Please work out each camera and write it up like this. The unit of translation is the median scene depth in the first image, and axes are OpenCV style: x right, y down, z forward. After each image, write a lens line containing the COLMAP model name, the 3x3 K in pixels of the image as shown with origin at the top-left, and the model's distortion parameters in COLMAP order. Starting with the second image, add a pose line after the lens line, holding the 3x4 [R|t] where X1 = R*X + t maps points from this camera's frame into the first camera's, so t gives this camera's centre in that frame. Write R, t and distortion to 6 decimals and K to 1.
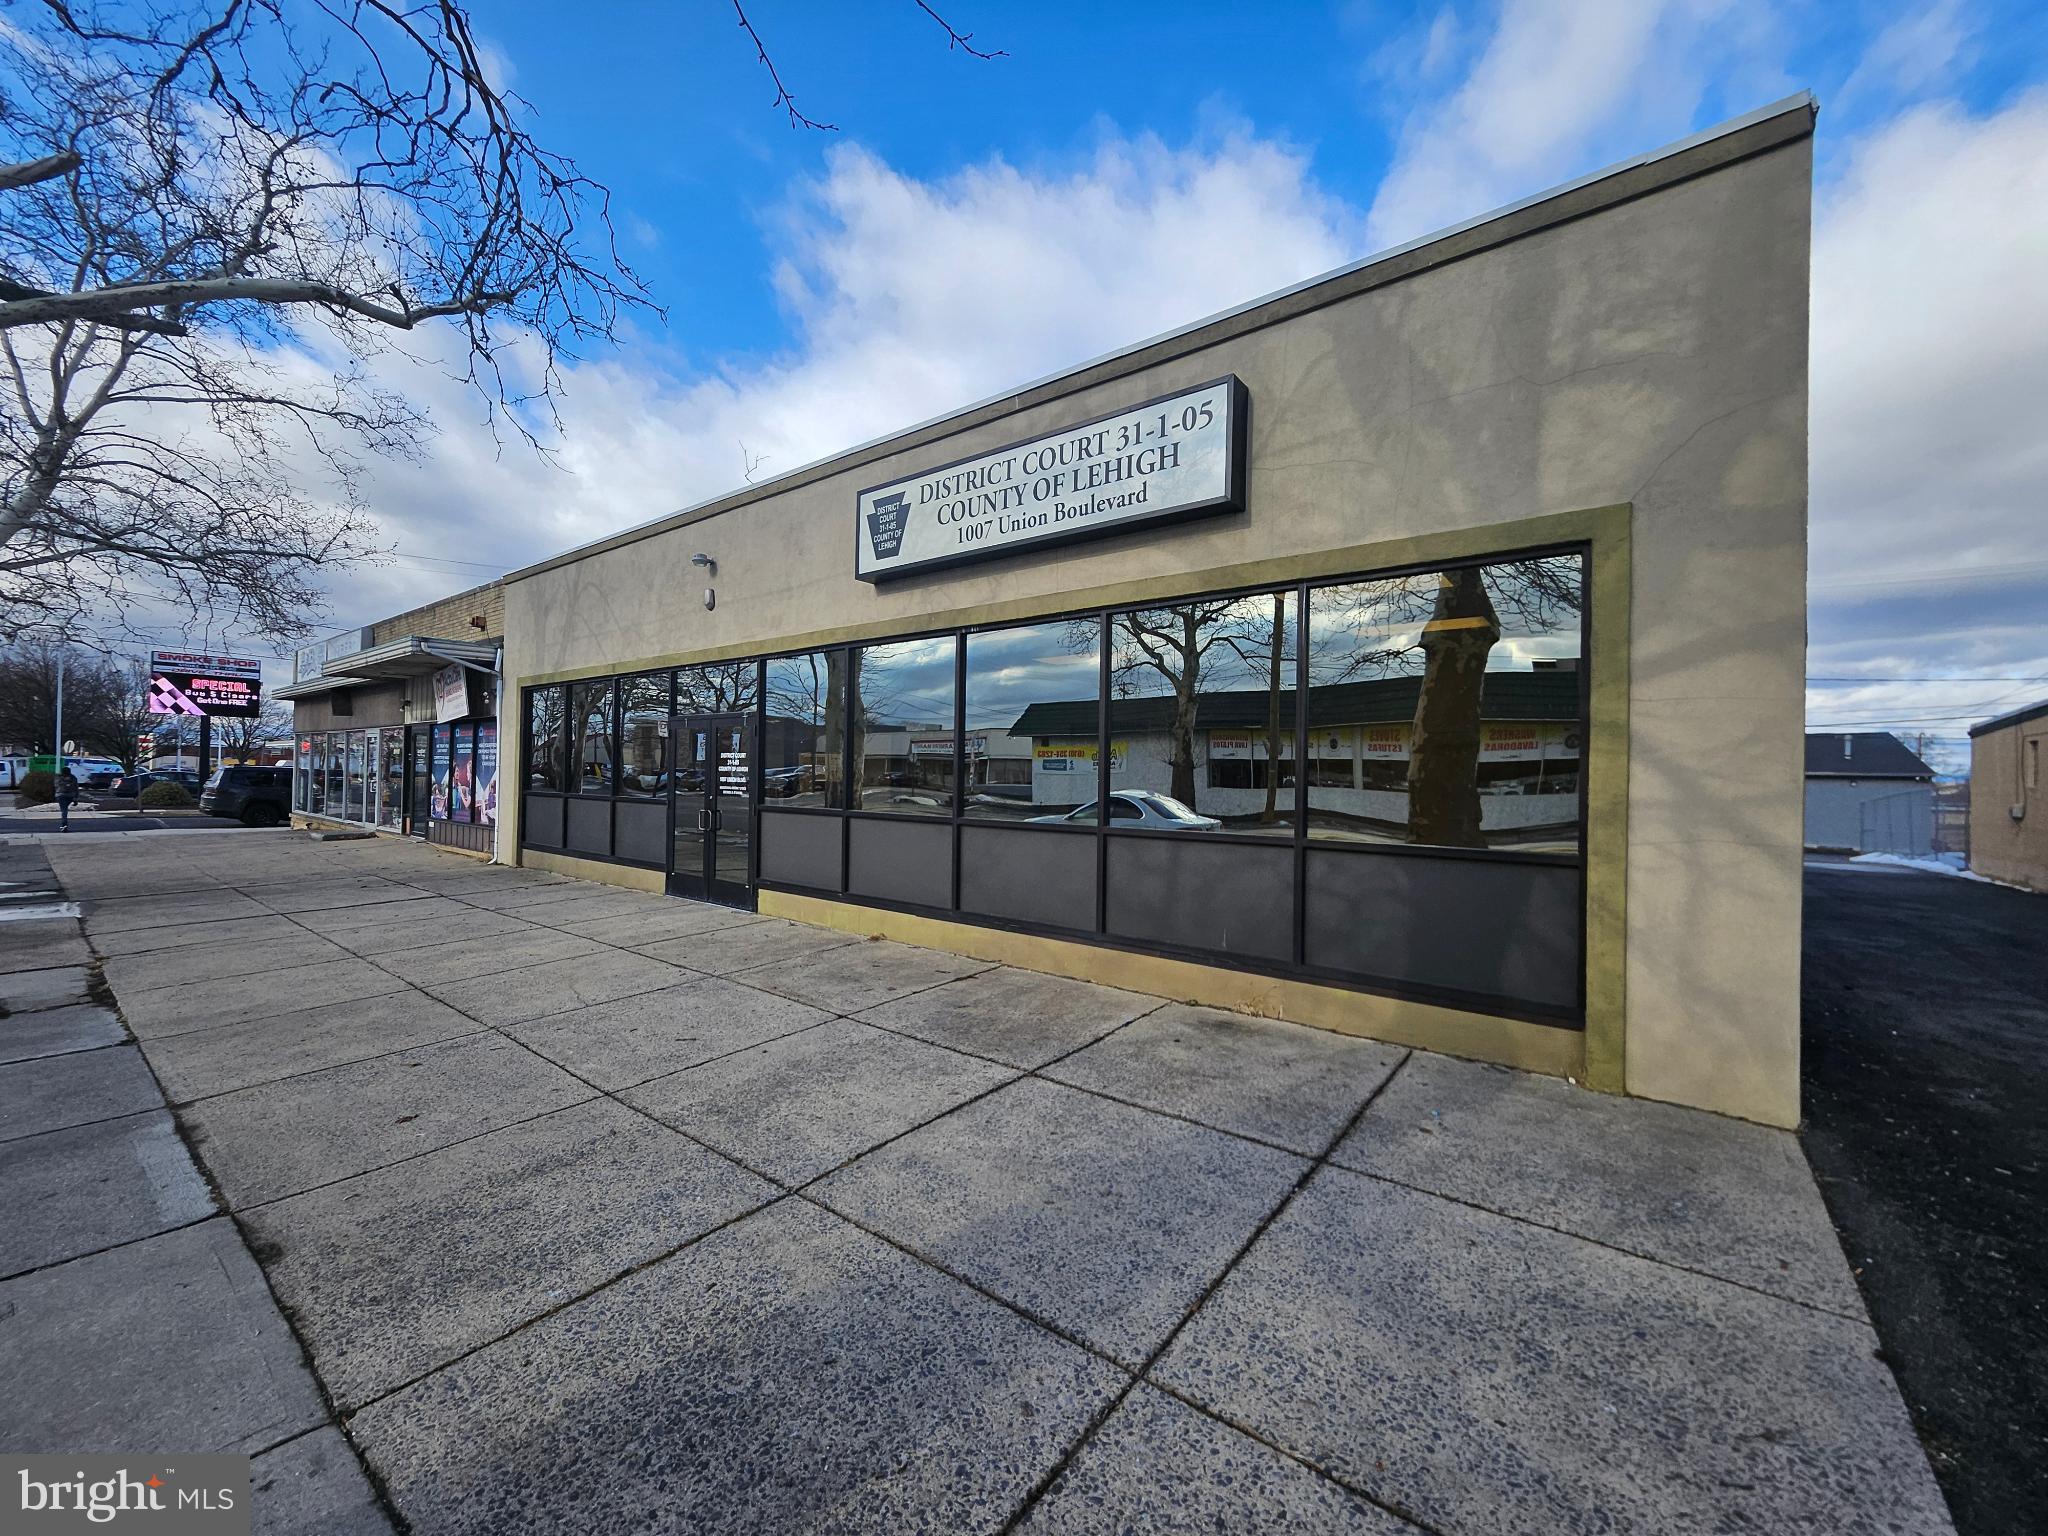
lens RADIAL K [[812.7, 0, 1009.7], [0, 812.7, 768.1], [0, 0, 1]] dist [0.001562, 0.000017]
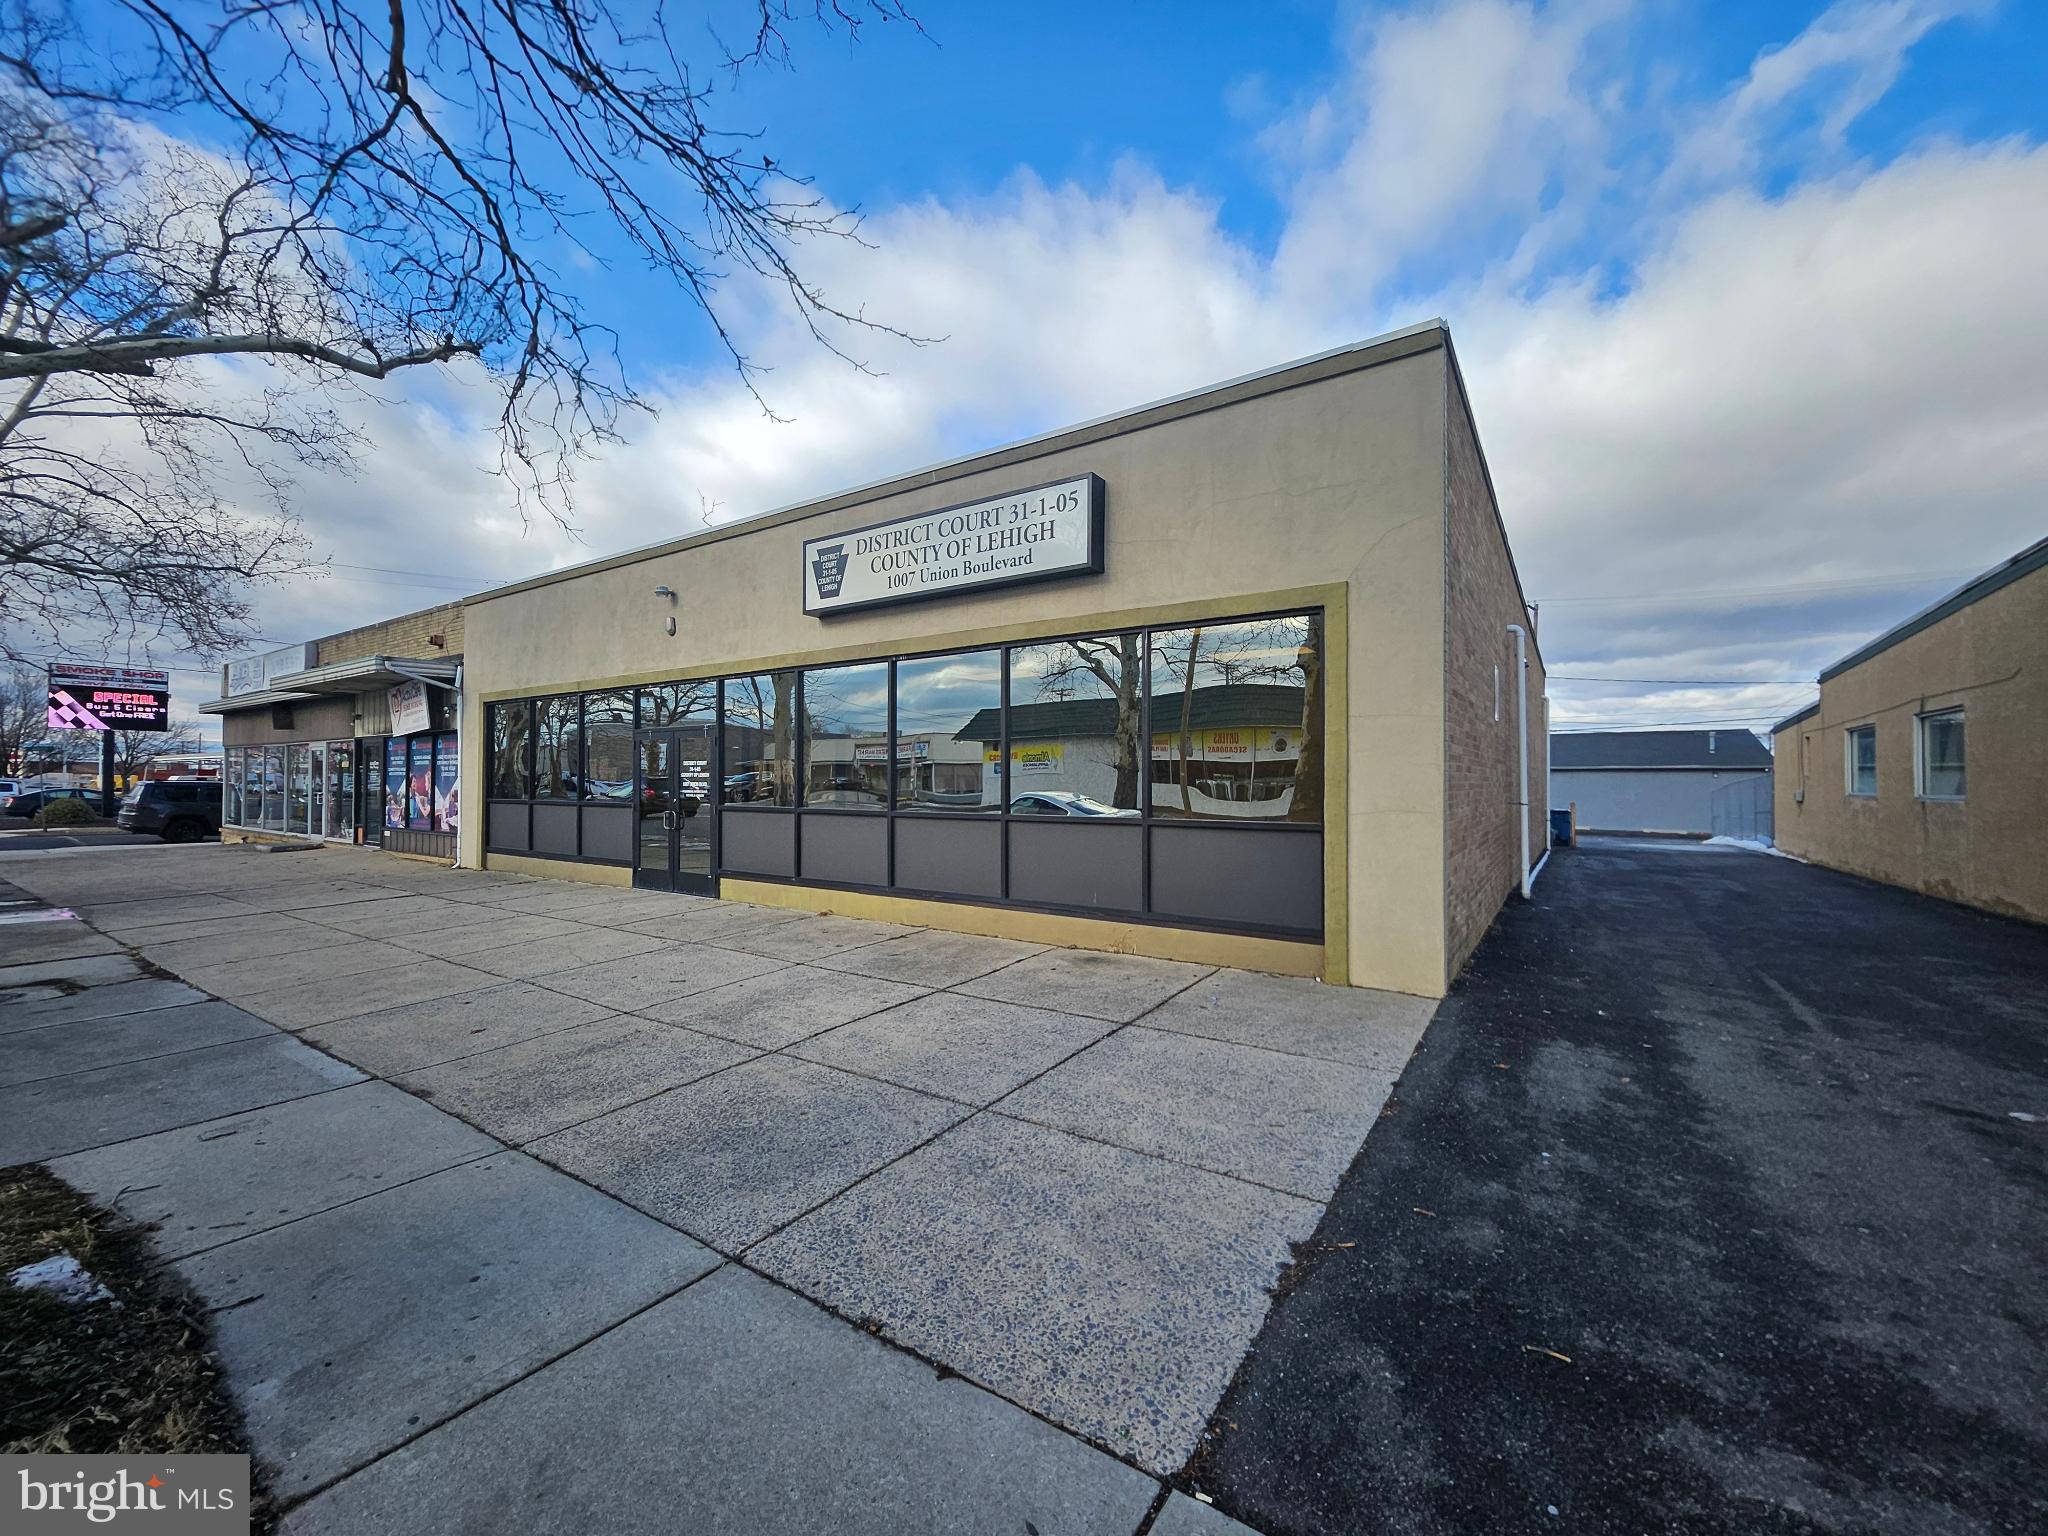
lens RADIAL K [[812.7, 0, 1032.8], [0, 812.7, 773.1], [0, 0, 1]] dist [0.001562, 0.000017]
pose [[0.995652, -0.014736, 0.091980, 0.027977], [0.014642, 0.999891, 0.001690, 0.003639], [-0.091995, -0.000336, 0.995759, -0.185504]]
